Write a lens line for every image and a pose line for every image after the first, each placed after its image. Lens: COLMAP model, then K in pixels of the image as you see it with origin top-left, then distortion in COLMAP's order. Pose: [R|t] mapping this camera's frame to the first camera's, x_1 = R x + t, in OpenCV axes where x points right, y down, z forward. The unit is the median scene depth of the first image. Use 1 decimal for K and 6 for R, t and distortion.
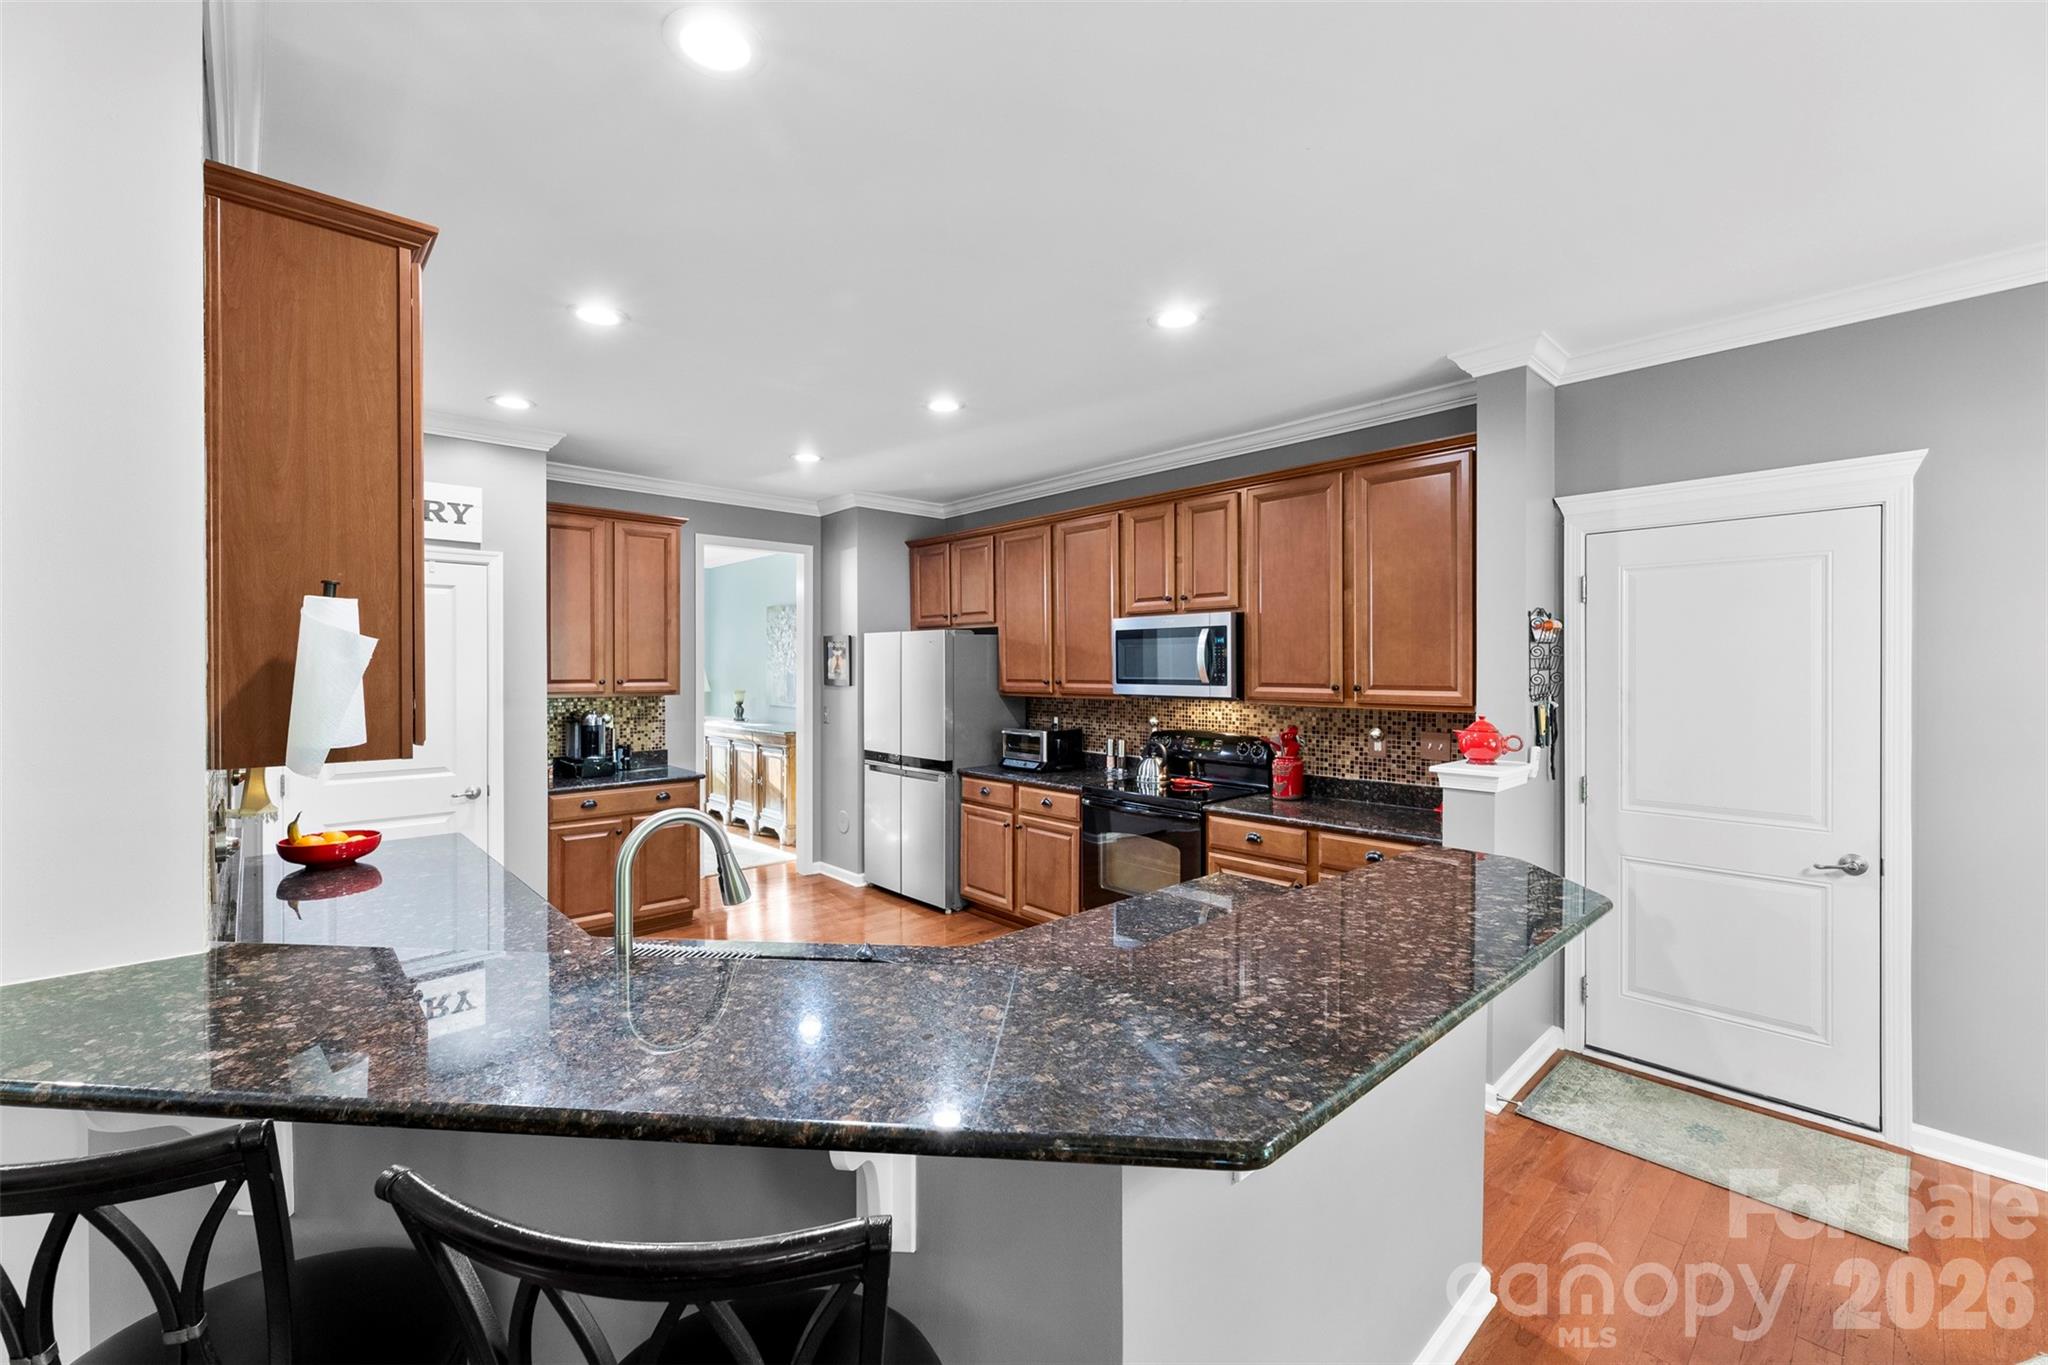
lens RADIAL K [[829.7, 0, 1019.6], [0, 829.7, 668.6], [0, 0, 1]] dist [0.001300, 0.000506]
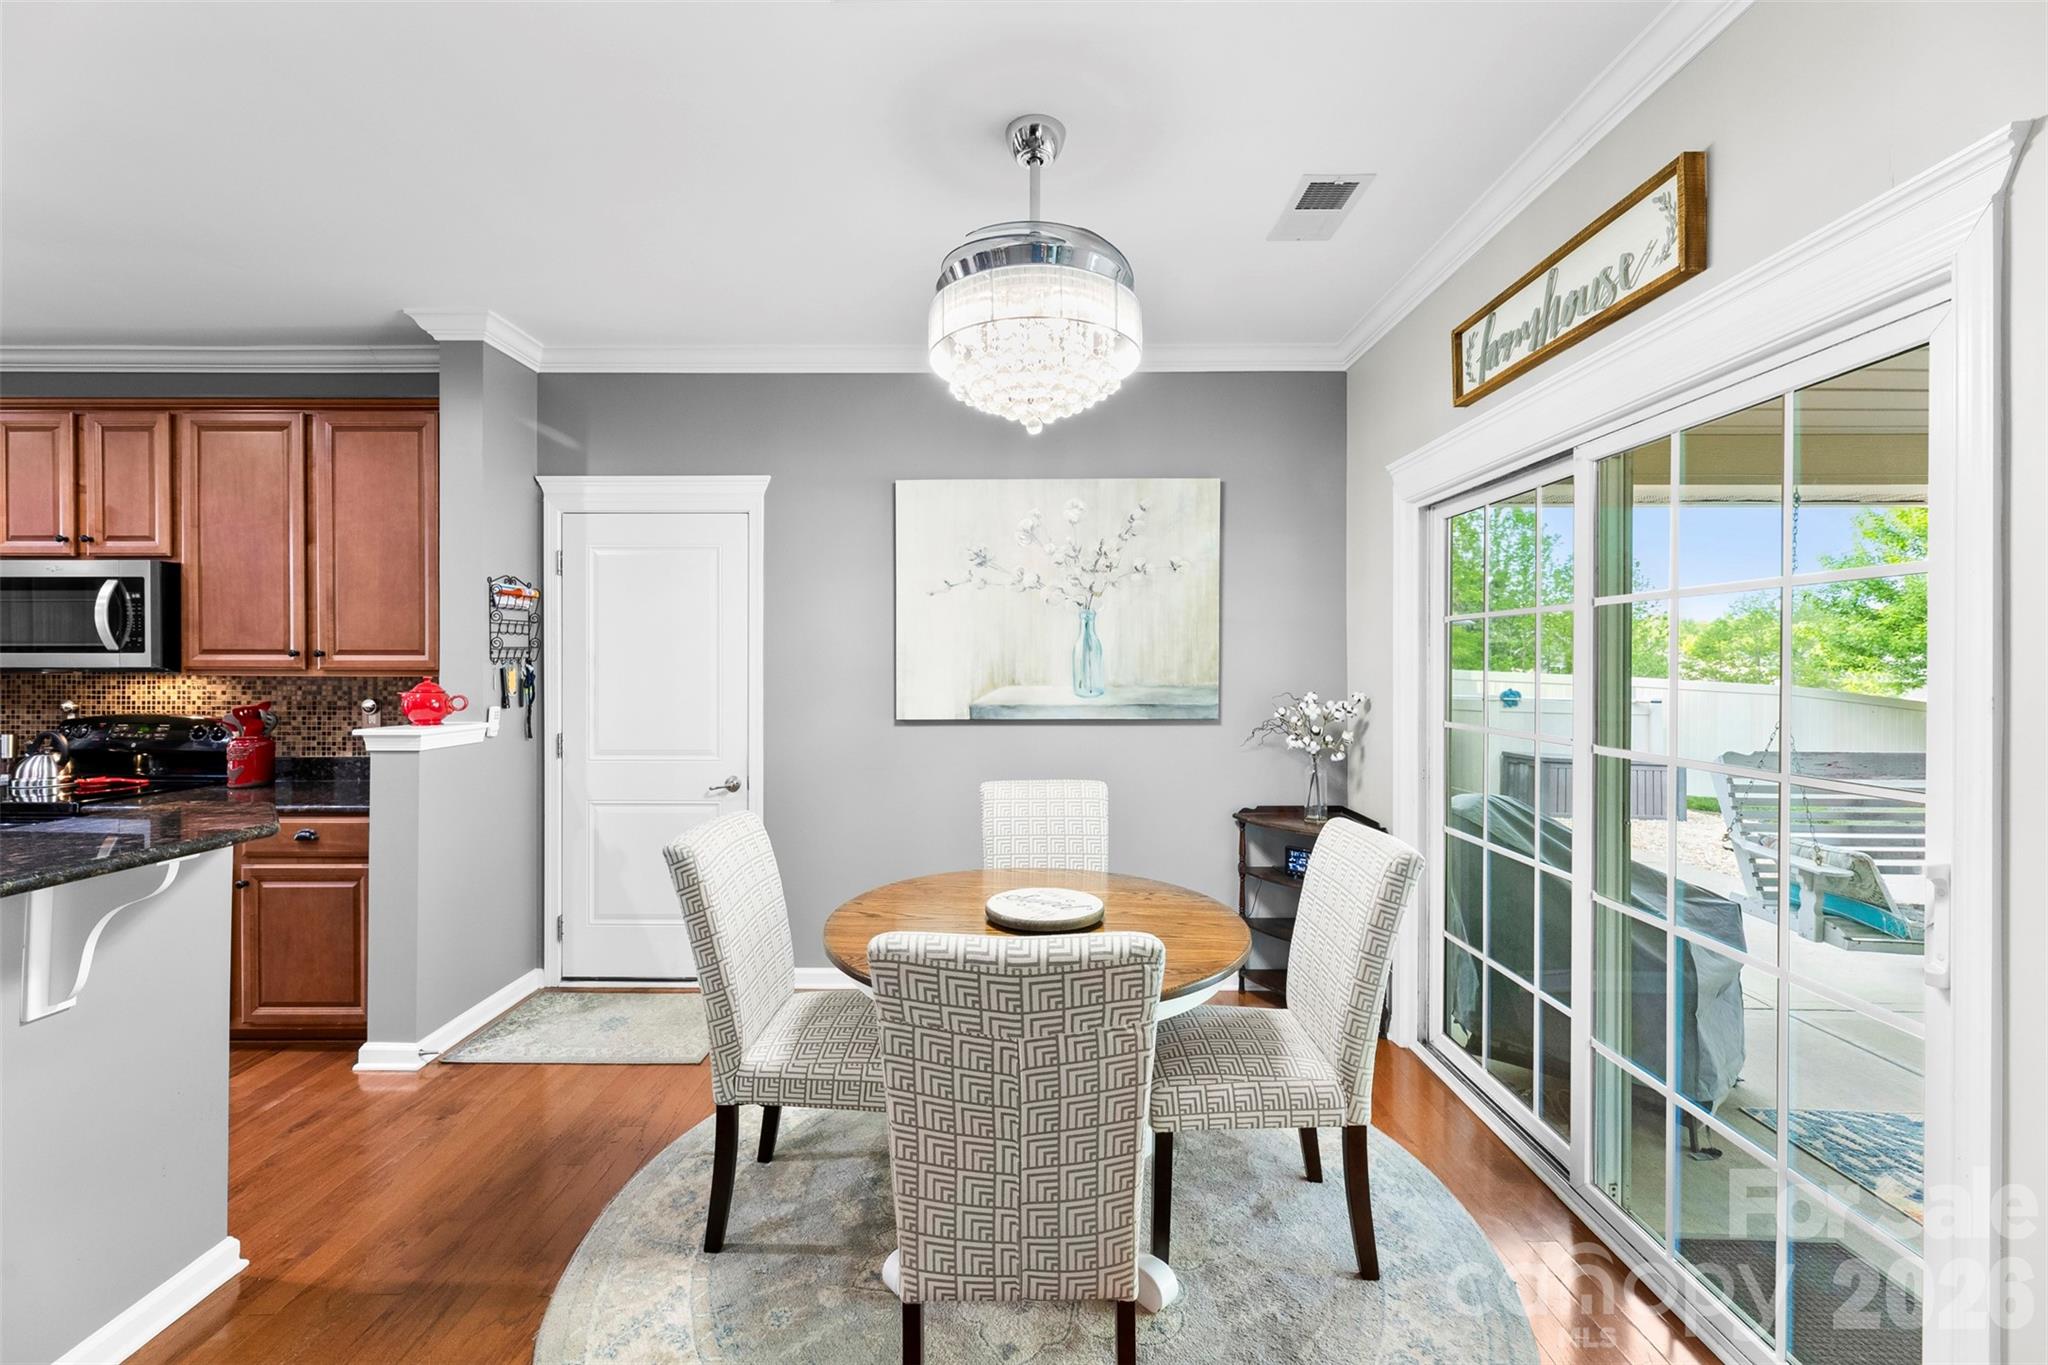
lens RADIAL K [[829.7, 0, 1019.6], [0, 829.7, 668.6], [0, 0, 1]] dist [0.001300, 0.000506]
pose [[0.684033, -0.001022, 0.729450, 0.240982], [0.000003, 0.999999, 0.001399, 0.034704], [-0.729451, -0.000955, 0.684032, -0.157685]]
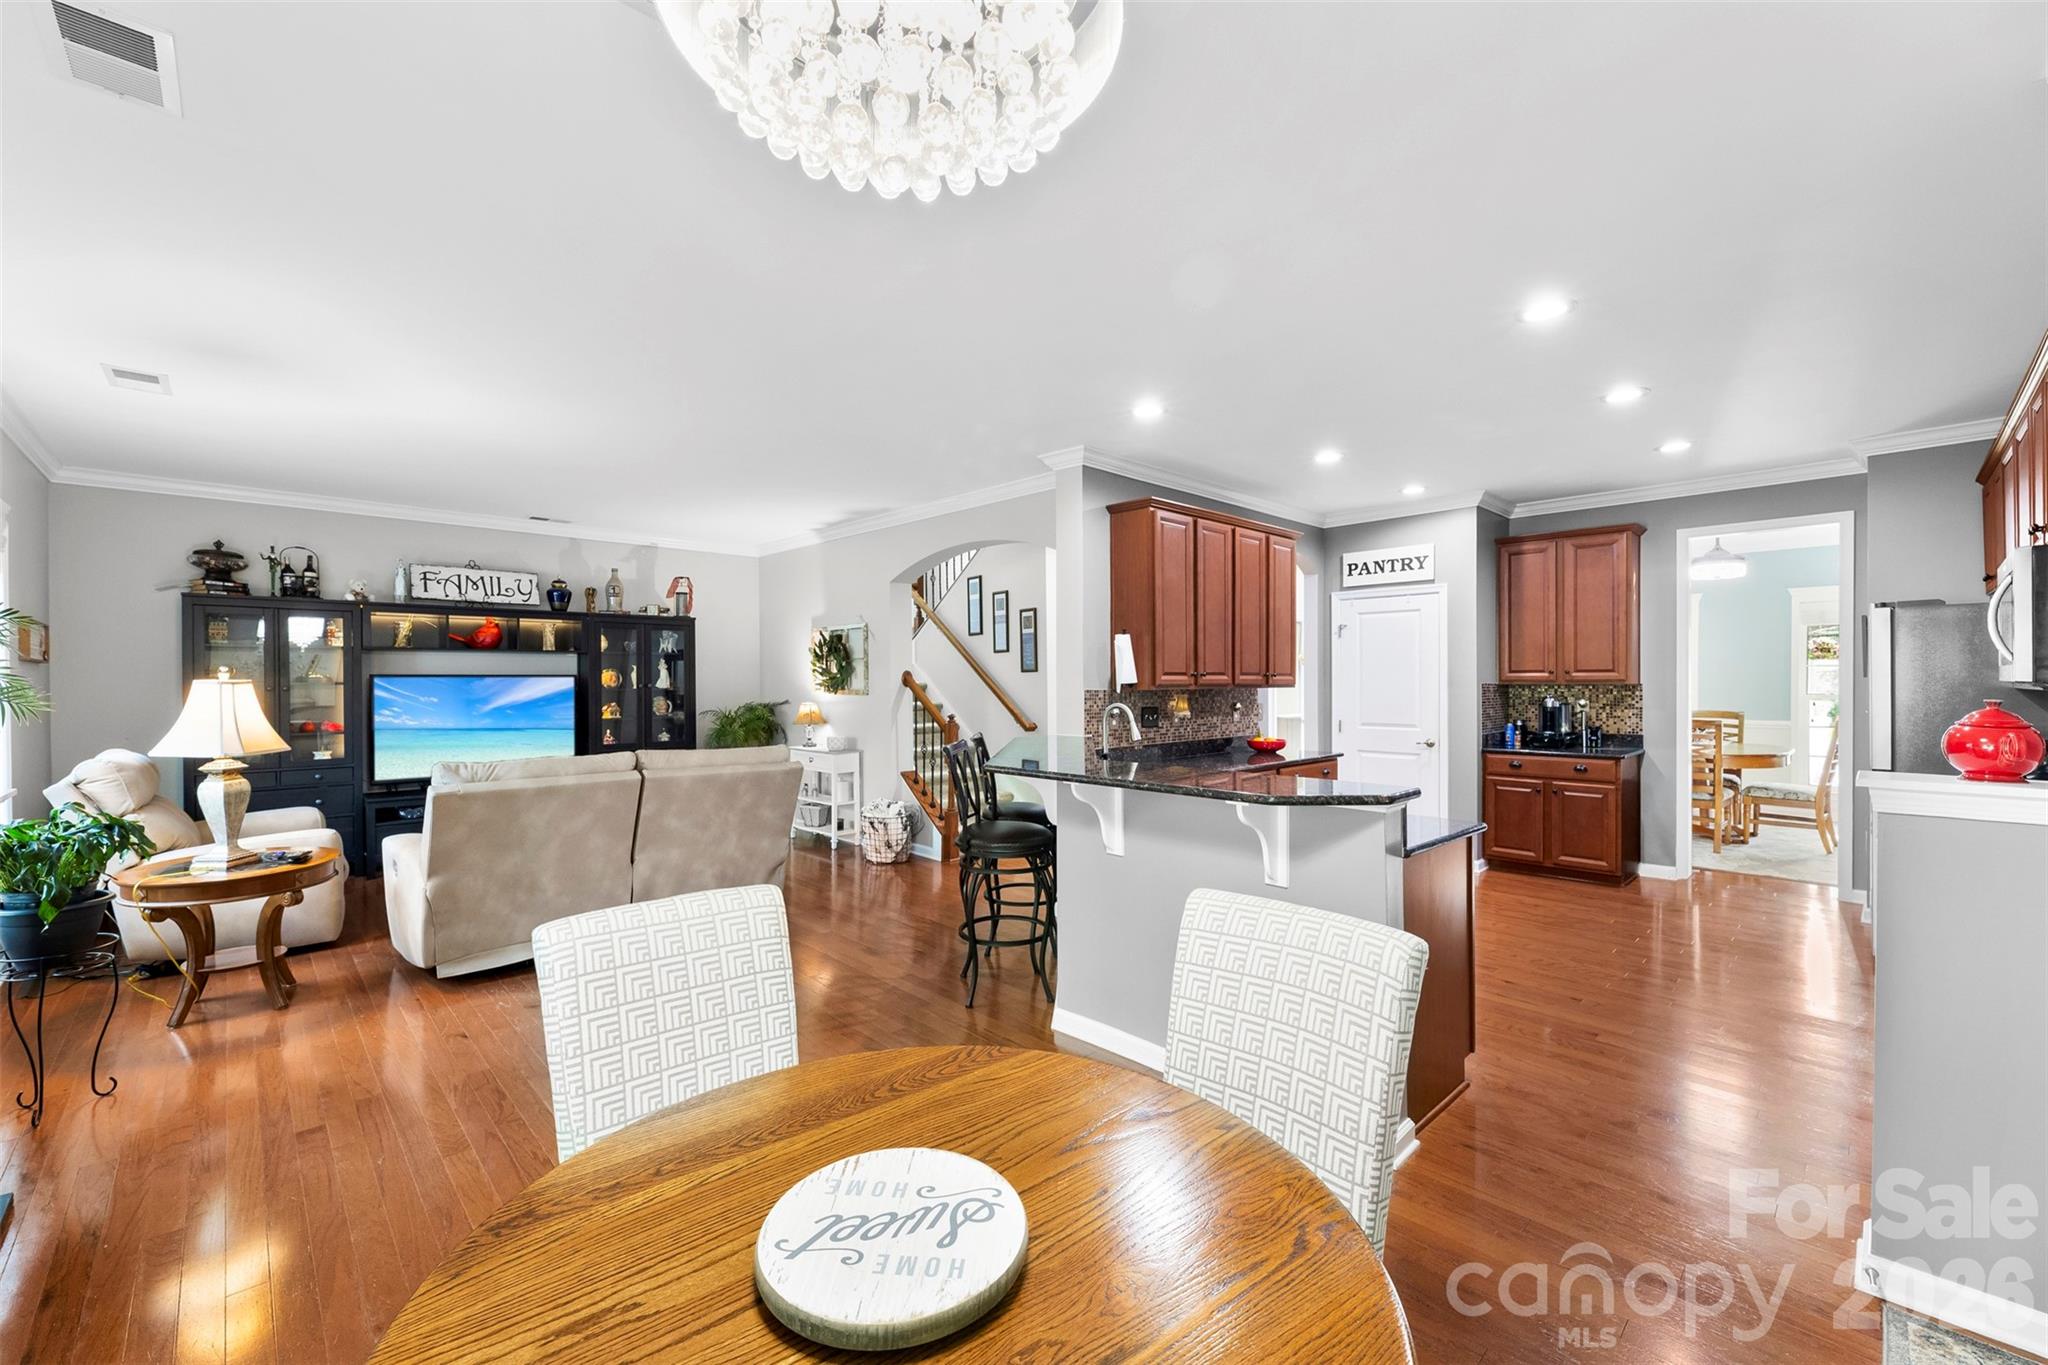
lens RADIAL K [[829.7, 0, 1019.6], [0, 829.7, 668.6], [0, 0, 1]] dist [0.001300, 0.000506]
pose [[0.009488, -0.015254, -0.999839, 0.855204], [0.000813, 0.999883, -0.015247, 0.034700], [0.999955, -0.000668, 0.009499, 0.225897]]
